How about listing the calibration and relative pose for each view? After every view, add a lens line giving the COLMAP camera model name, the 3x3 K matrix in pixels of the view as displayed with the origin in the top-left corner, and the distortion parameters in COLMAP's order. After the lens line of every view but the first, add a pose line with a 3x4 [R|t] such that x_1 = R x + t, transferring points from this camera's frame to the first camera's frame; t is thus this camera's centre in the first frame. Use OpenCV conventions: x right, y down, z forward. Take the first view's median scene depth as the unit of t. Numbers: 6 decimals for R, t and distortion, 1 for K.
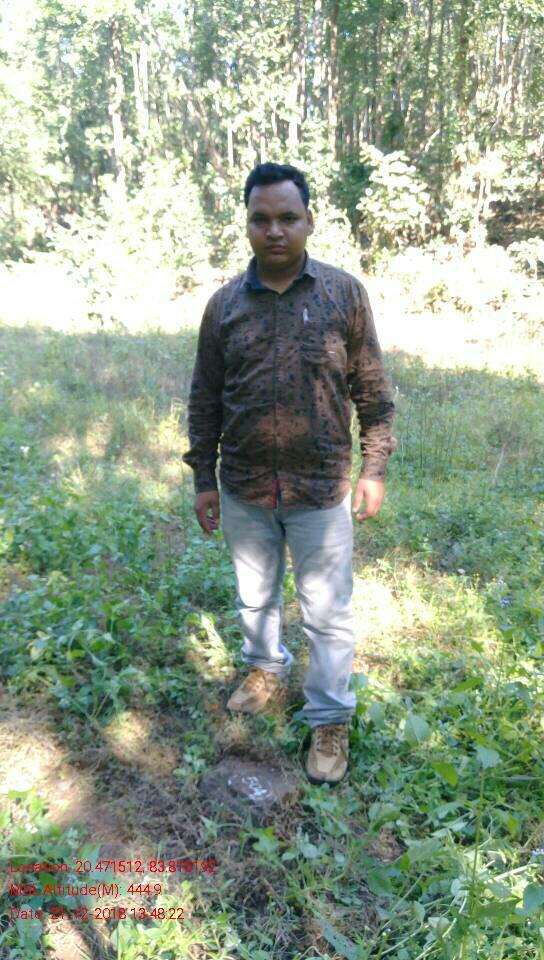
lens RADIAL K [[796.4, 0, 283.4], [0, 796.4, 501.6], [0, 0, 1]] dist [0.047376, -0.101704]
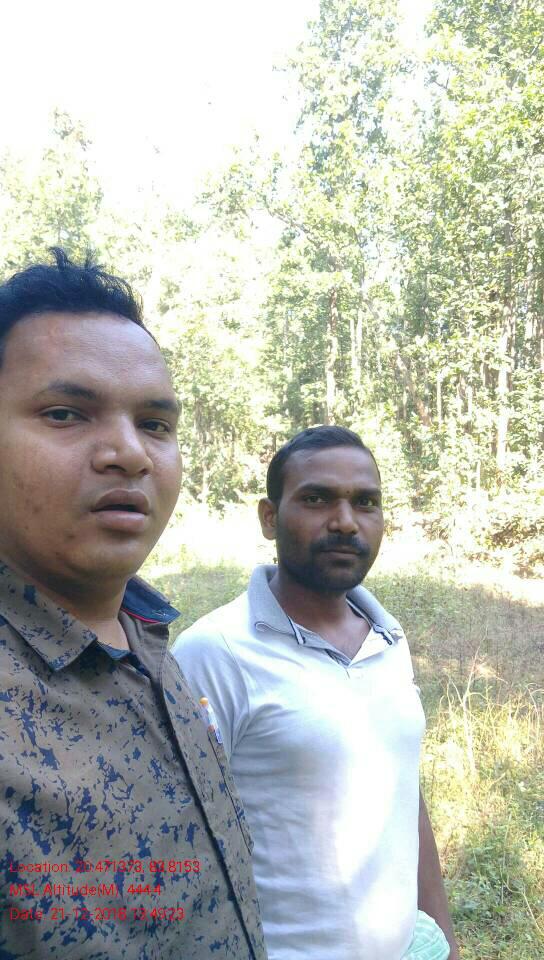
lens RADIAL K [[796.4, 0, 277.9], [0, 796.4, 499.3], [0, 0, 1]] dist [0.047376, -0.101704]
pose [[0.965834, 0.015462, -0.258699, 0.001501], [-0.090057, 0.956035, -0.279081, -0.019448], [0.243010, 0.292843, 0.924764, 0.054138]]
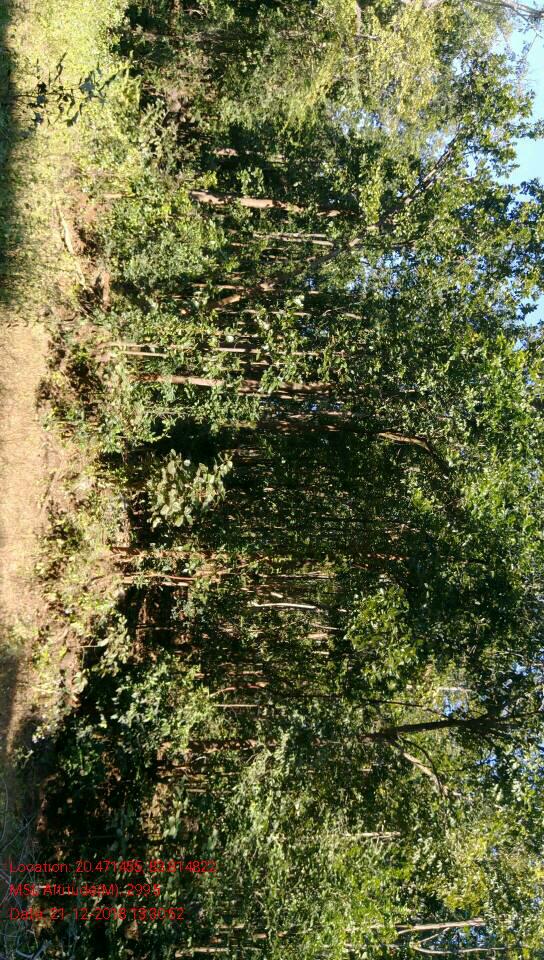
lens RADIAL K [[796.4, 0, 270.4], [0, 796.4, 486.1], [0, 0, 1]] dist [0.047376, -0.101704]
pose [[-0.058995, 0.989768, 0.129916, 0.006070], [-0.892411, 0.006030, -0.451184, -0.039784], [-0.447351, -0.142556, 0.882924, 0.097632]]
